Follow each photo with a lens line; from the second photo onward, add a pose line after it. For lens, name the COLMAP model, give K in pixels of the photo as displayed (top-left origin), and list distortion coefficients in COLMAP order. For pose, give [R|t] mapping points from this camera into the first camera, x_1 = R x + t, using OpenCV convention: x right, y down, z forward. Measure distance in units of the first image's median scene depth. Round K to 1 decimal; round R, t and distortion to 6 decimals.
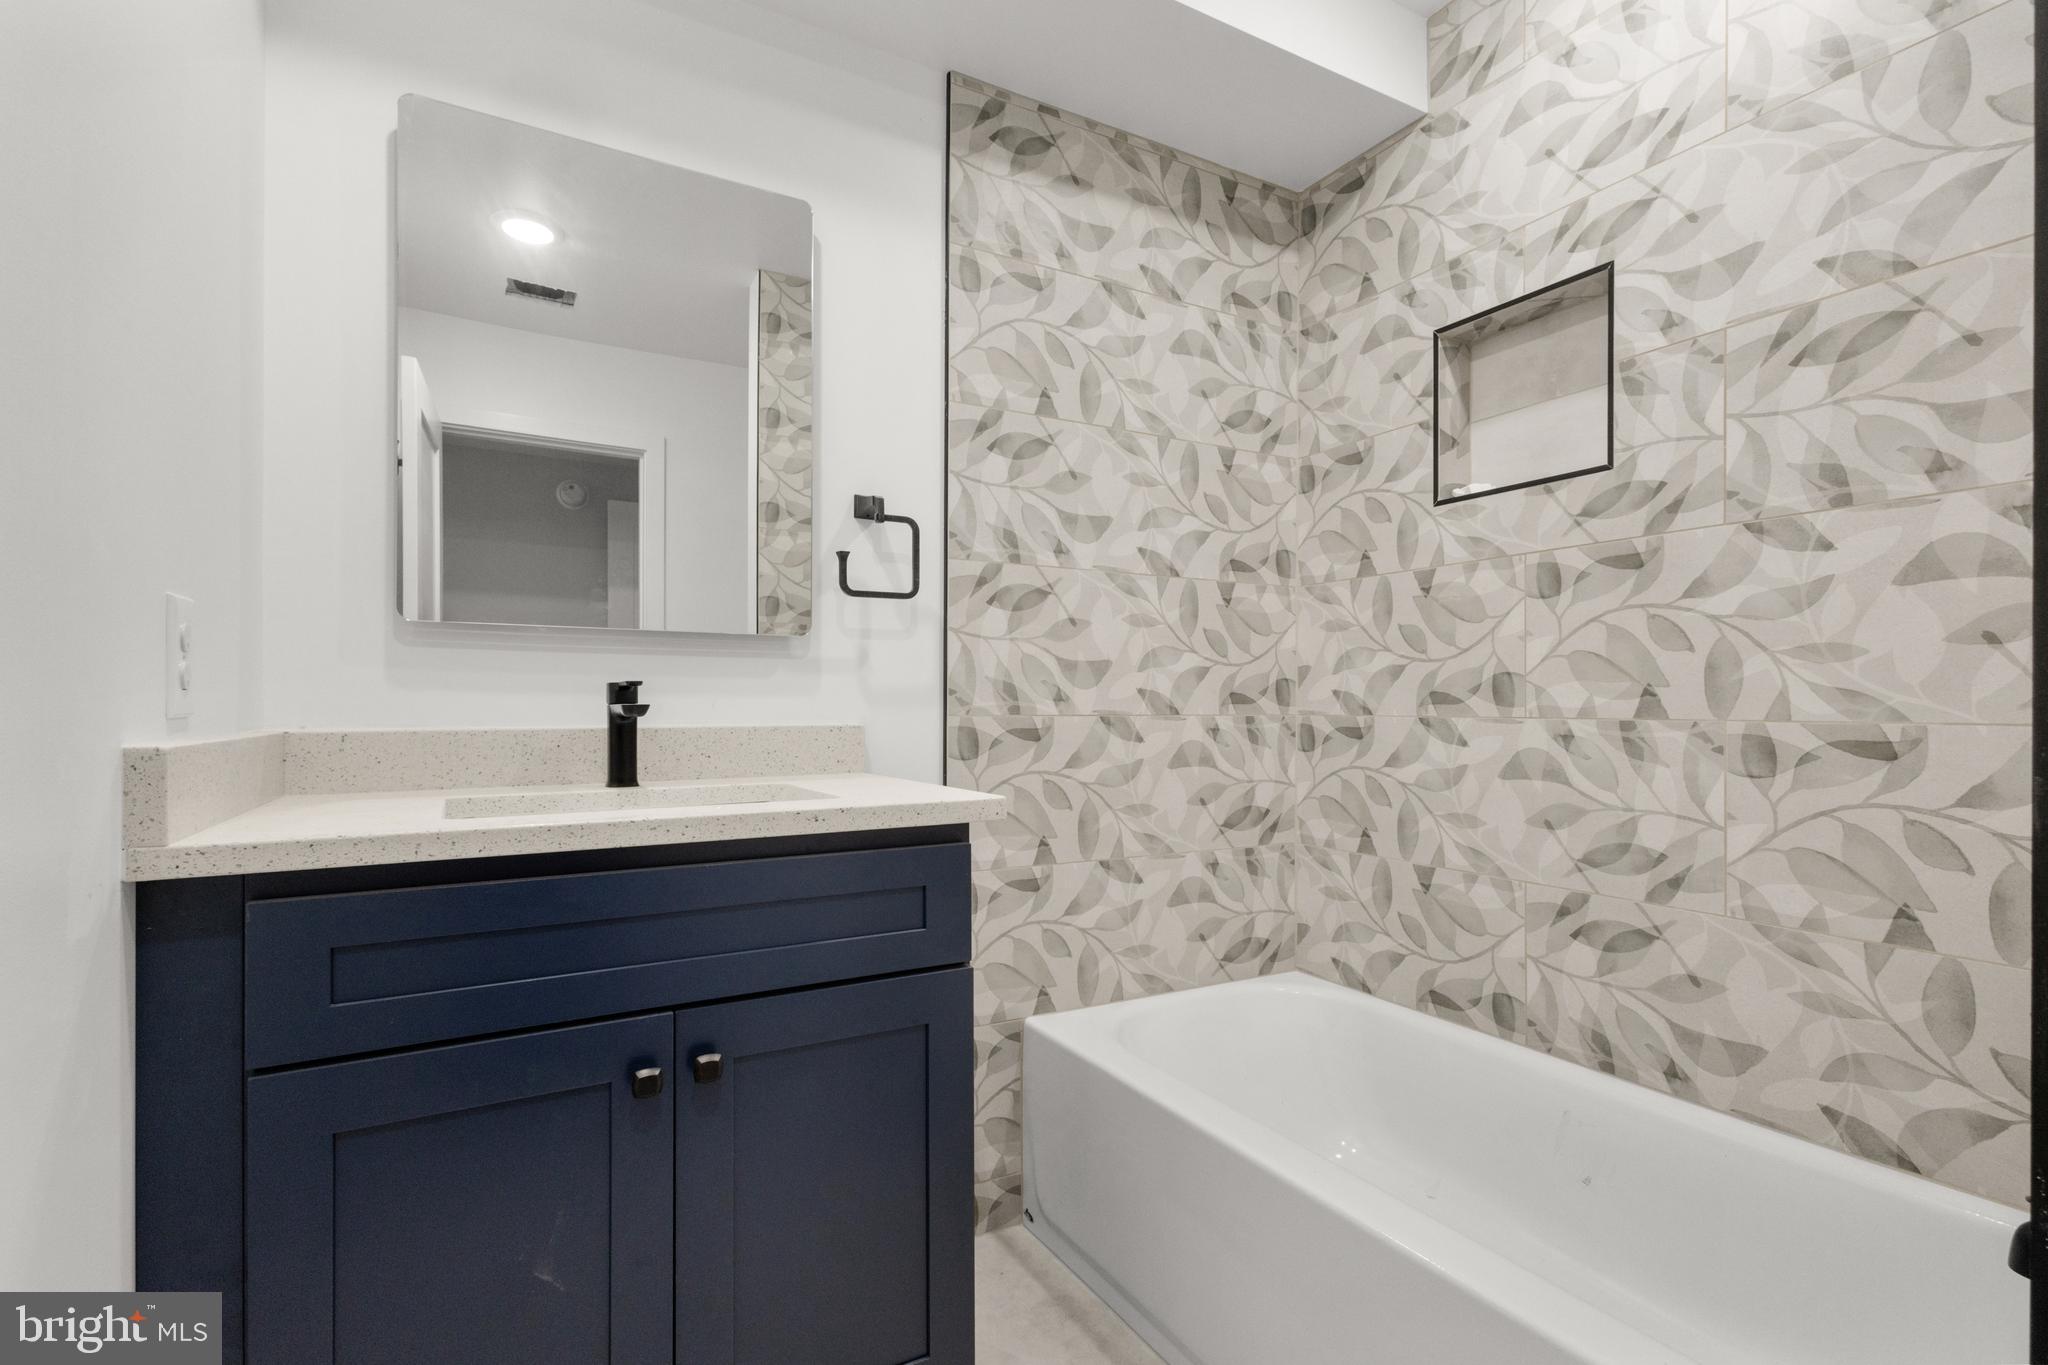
lens RADIAL K [[953.3, 0, 1016.3], [0, 953.3, 713.1], [0, 0, 1]] dist [0.000728, 0.000015]
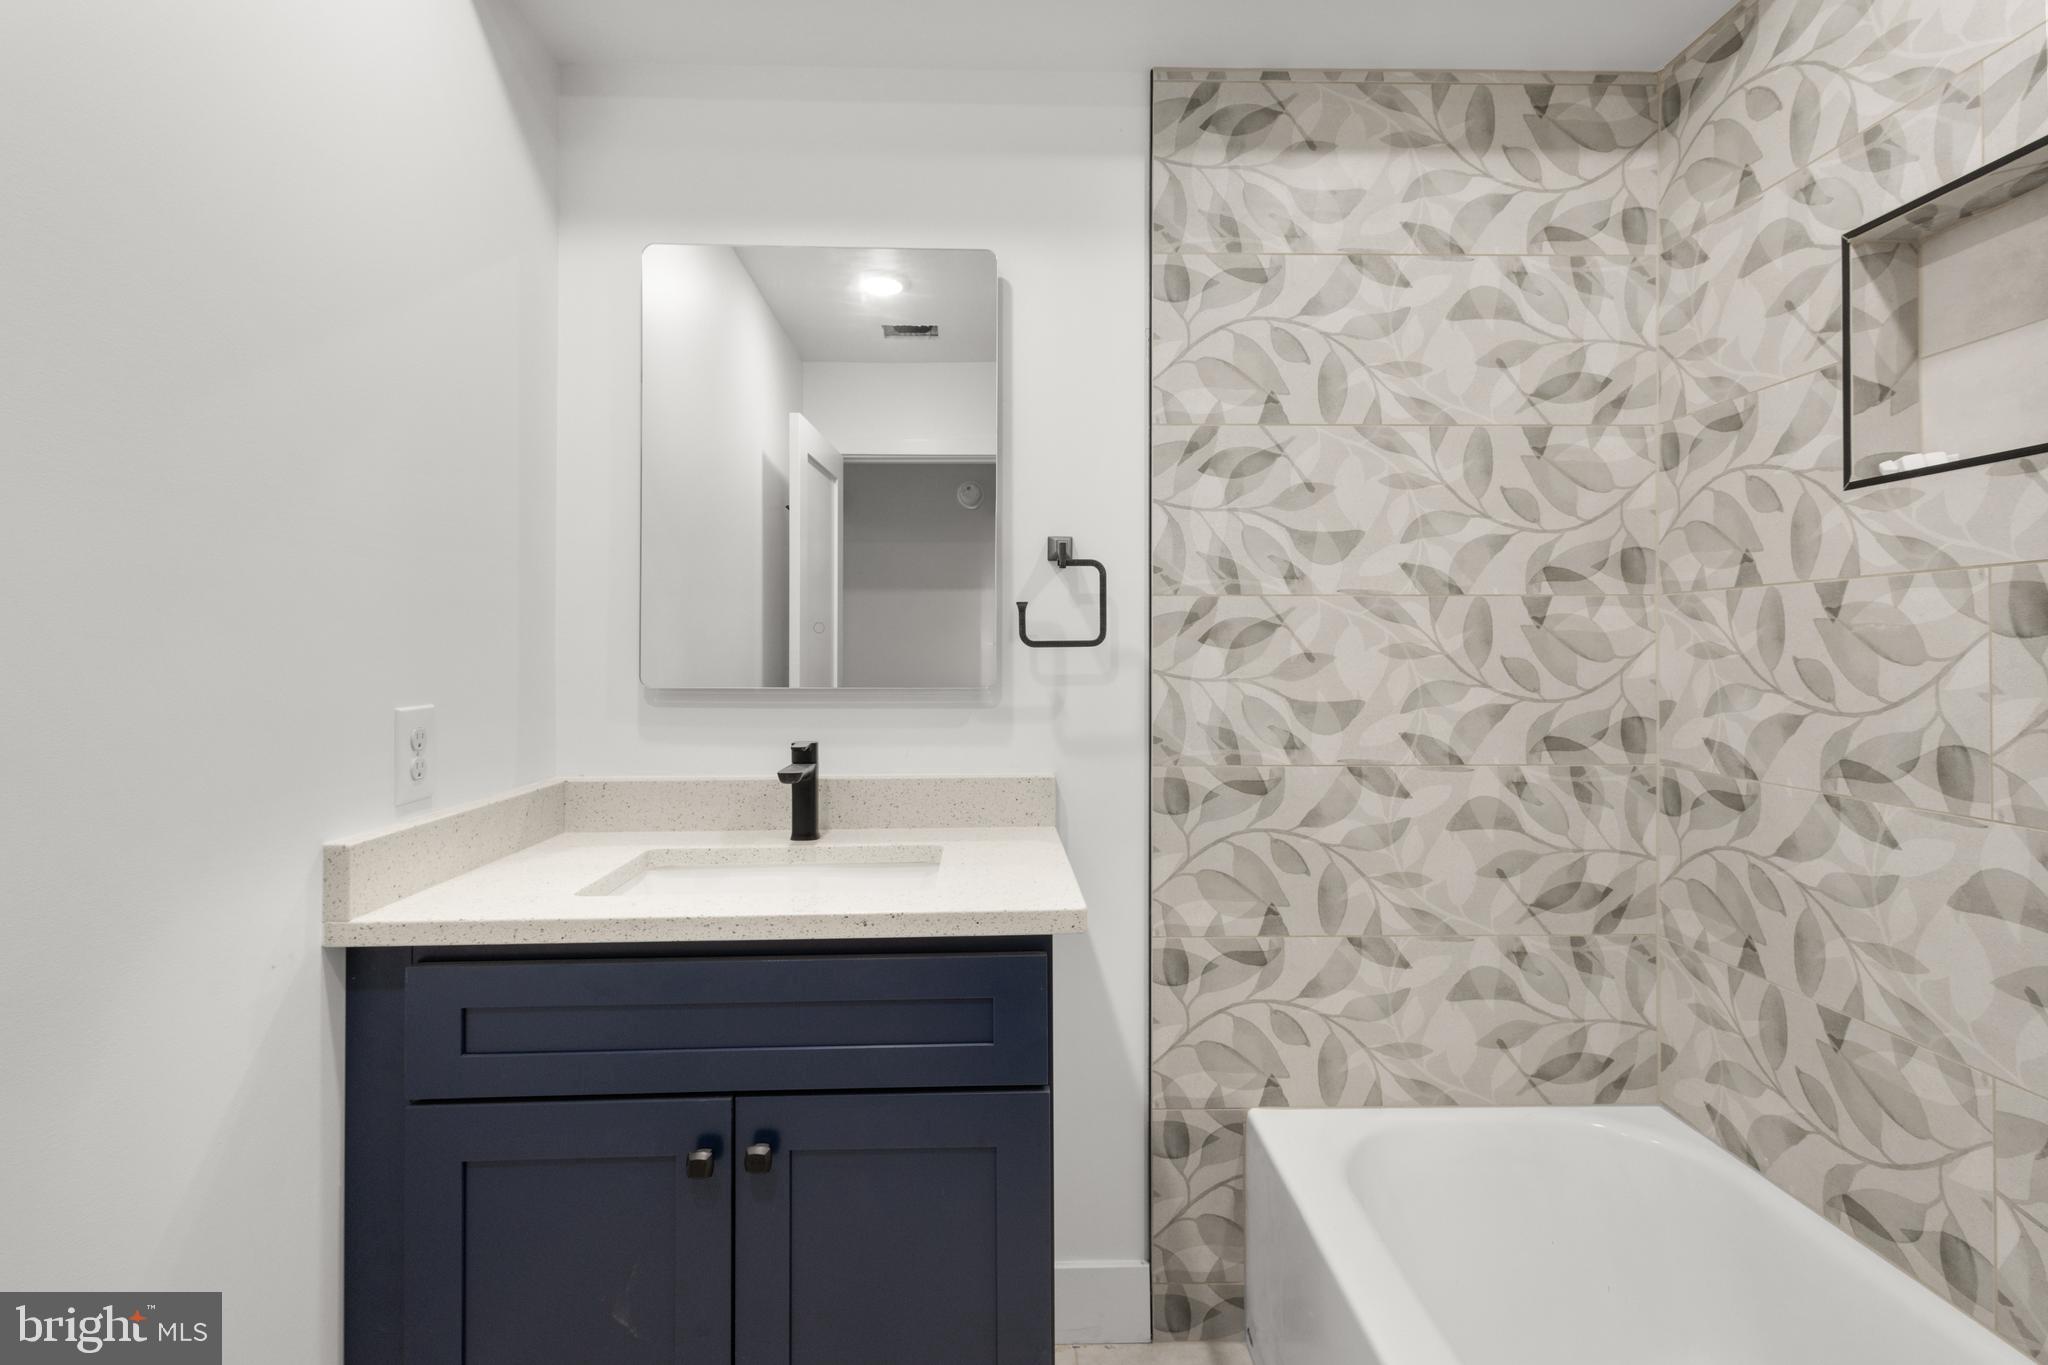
lens RADIAL K [[952.8, 0, 1024.0], [0, 952.8, 652.5], [0, 0, 1]] dist [0.006665, -0.004757]
pose [[0.886990, -0.002984, -0.461778, 0.223879], [0.000472, 0.999984, -0.005556, -0.093231], [0.461788, 0.004710, 0.886978, 0.113753]]
